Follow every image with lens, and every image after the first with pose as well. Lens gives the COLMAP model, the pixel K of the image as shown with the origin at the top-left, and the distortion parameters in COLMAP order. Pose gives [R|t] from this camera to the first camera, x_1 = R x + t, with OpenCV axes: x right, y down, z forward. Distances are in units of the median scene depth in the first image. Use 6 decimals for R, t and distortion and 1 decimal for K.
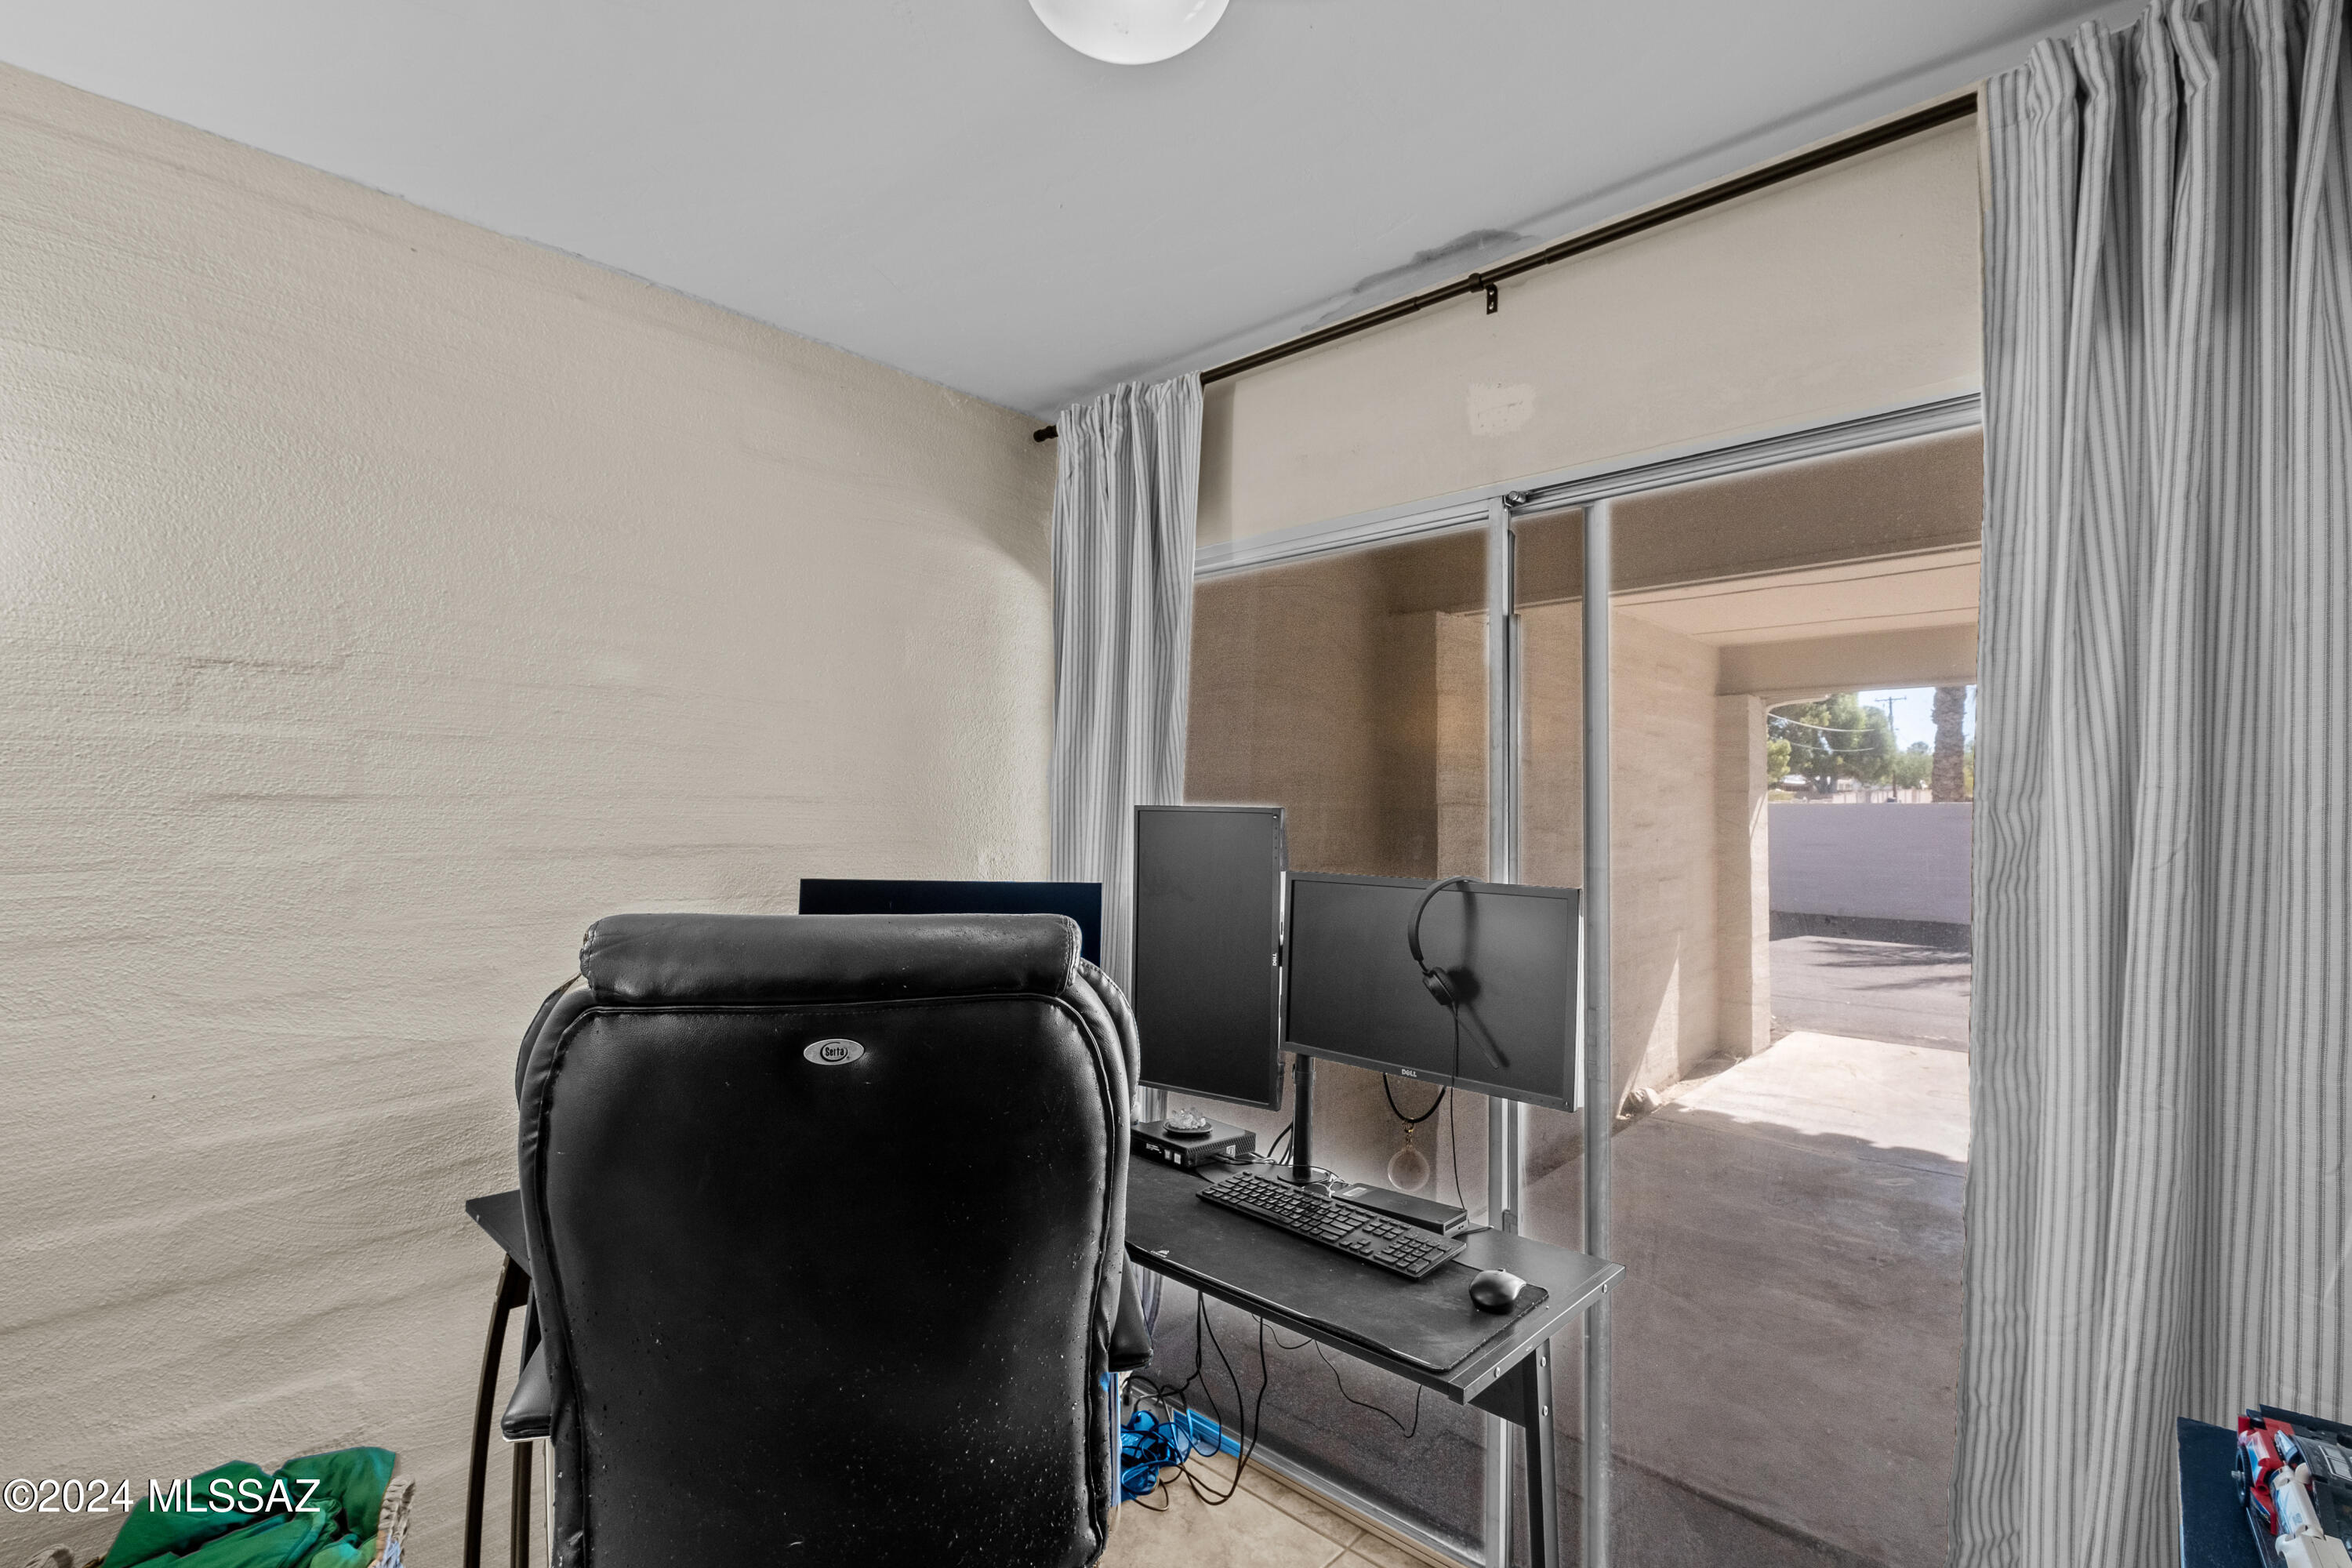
lens RADIAL K [[1002.8, 0, 1183.2], [0, 1002.8, 784.3], [0, 0, 1]] dist [0.002429, -0.001241]
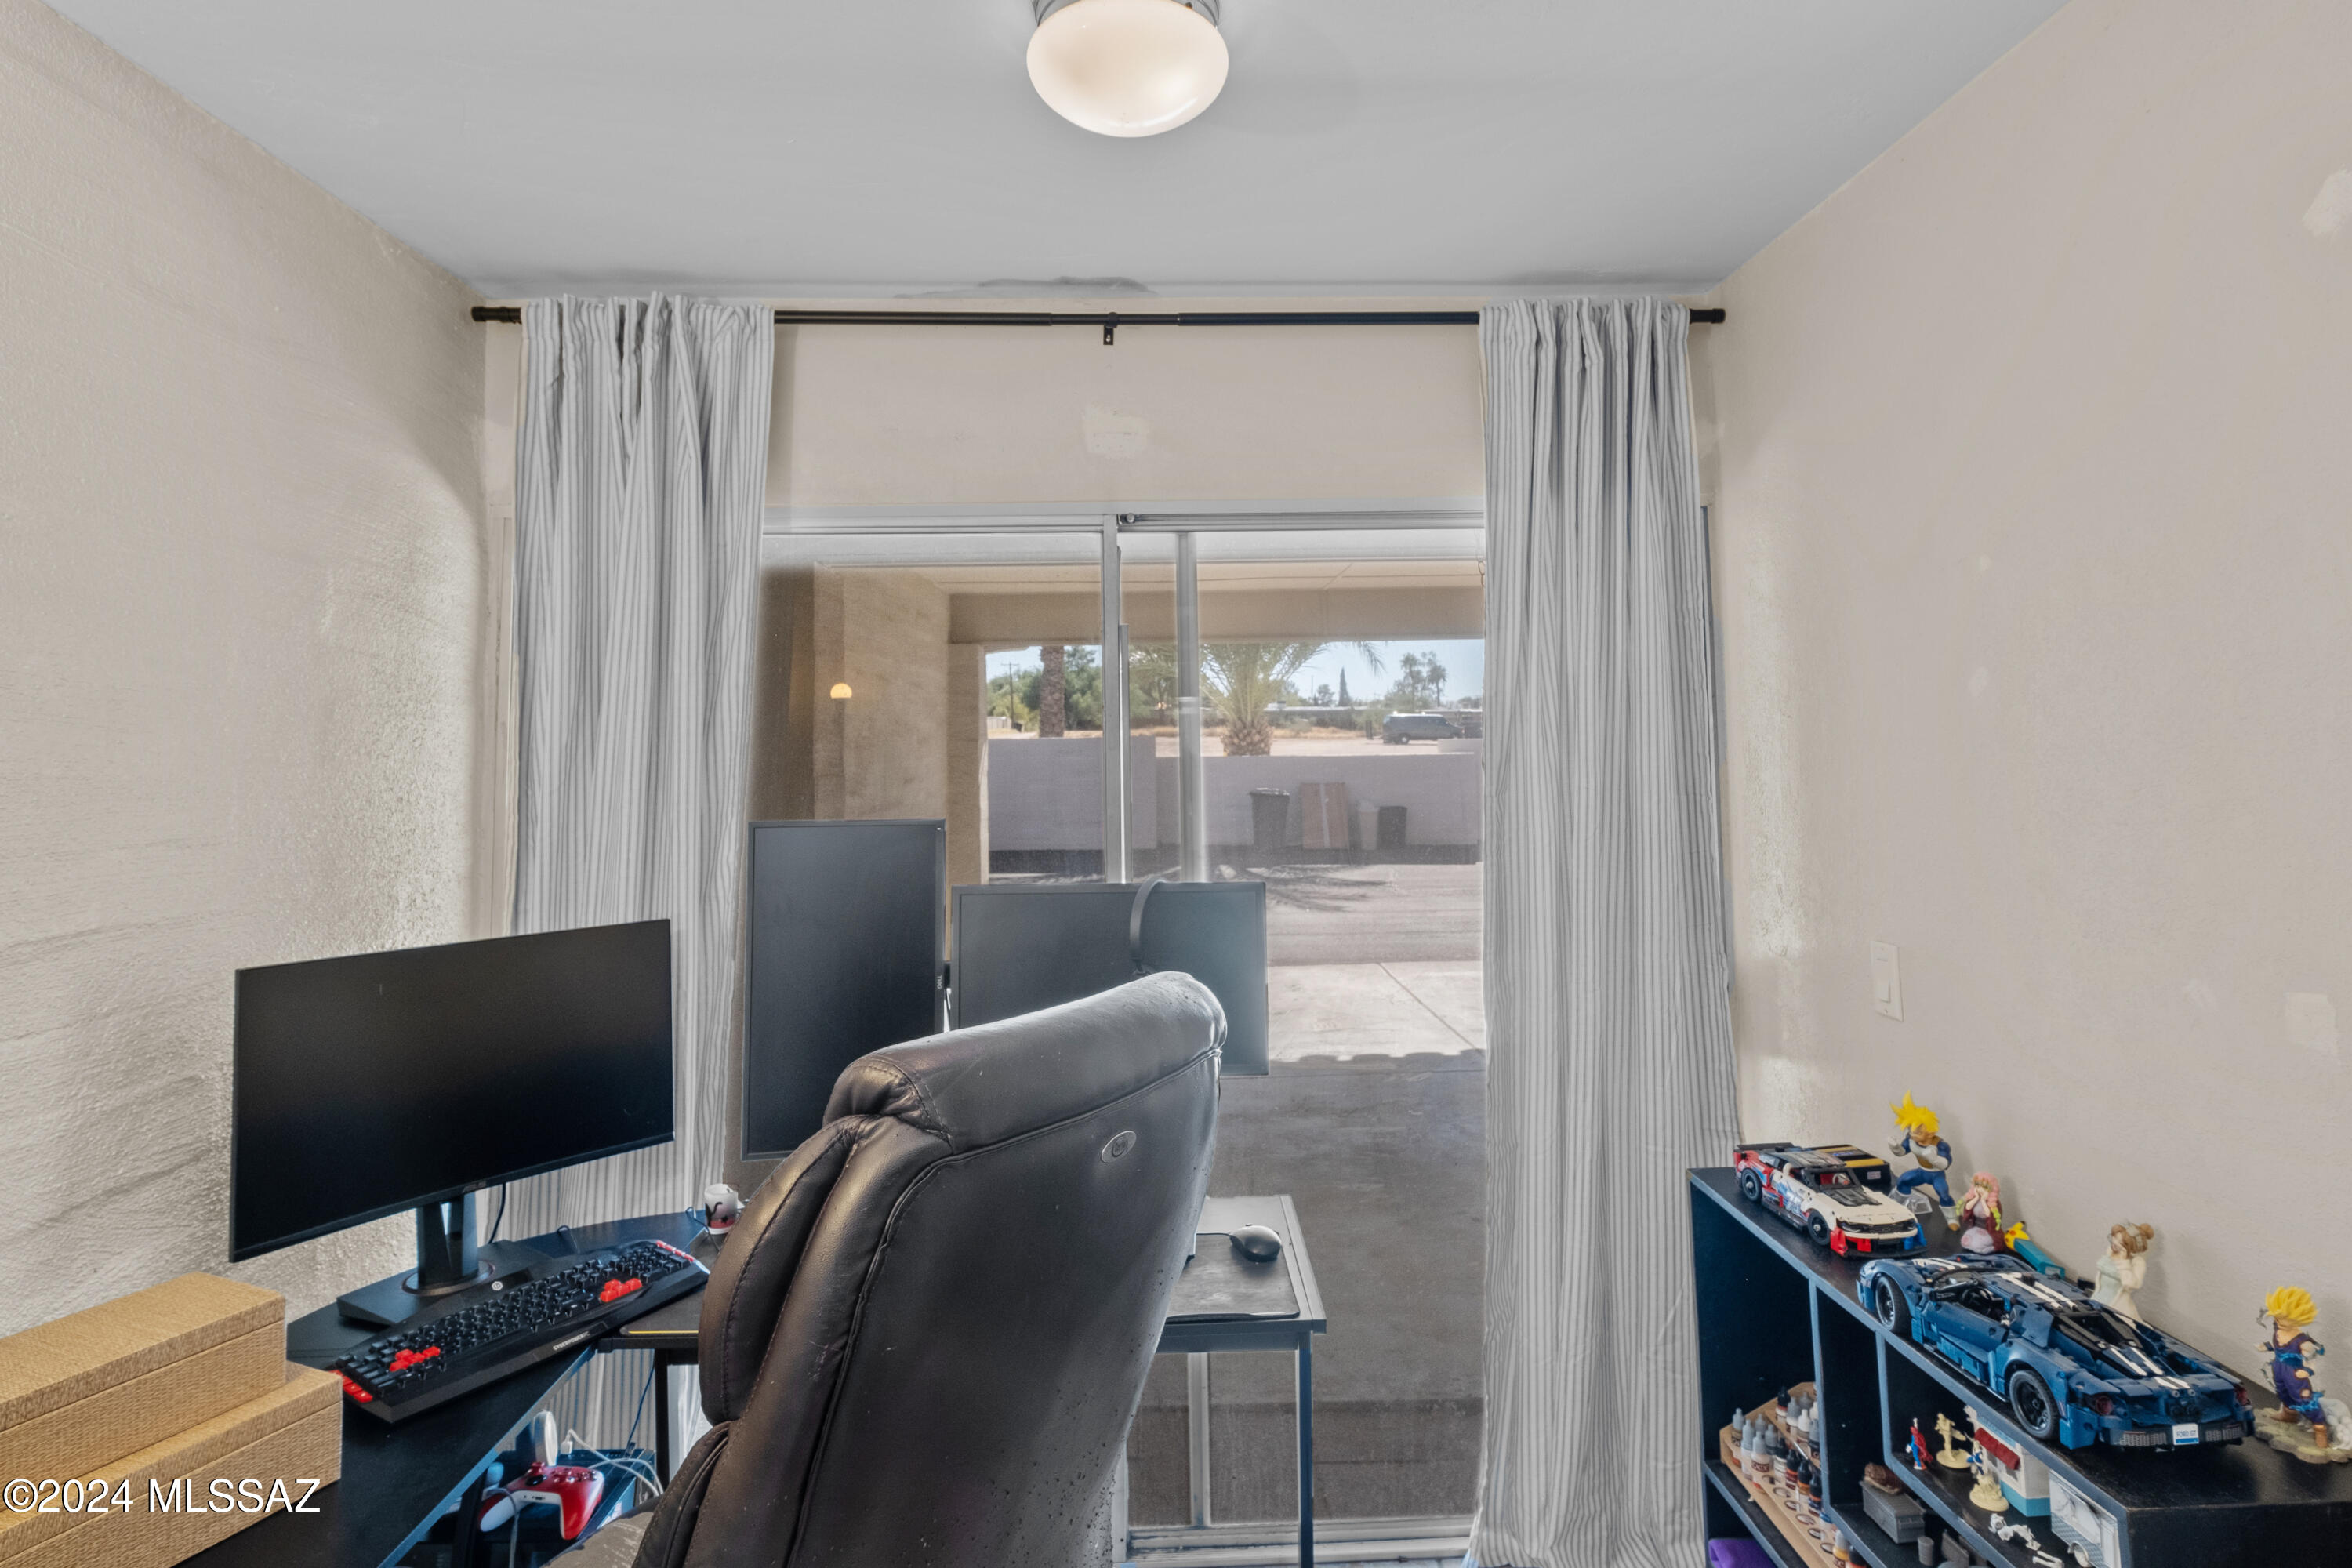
lens RADIAL K [[1168.3, 0, 1175.1], [0, 1168.3, 699.3], [0, 0, 1]] dist [0.000505, -0.000078]
pose [[0.740357, 0.014592, 0.672056, -0.396177], [-0.001015, 0.999787, -0.020589, -0.055541], [-0.672214, 0.014562, 0.740214, 0.030556]]
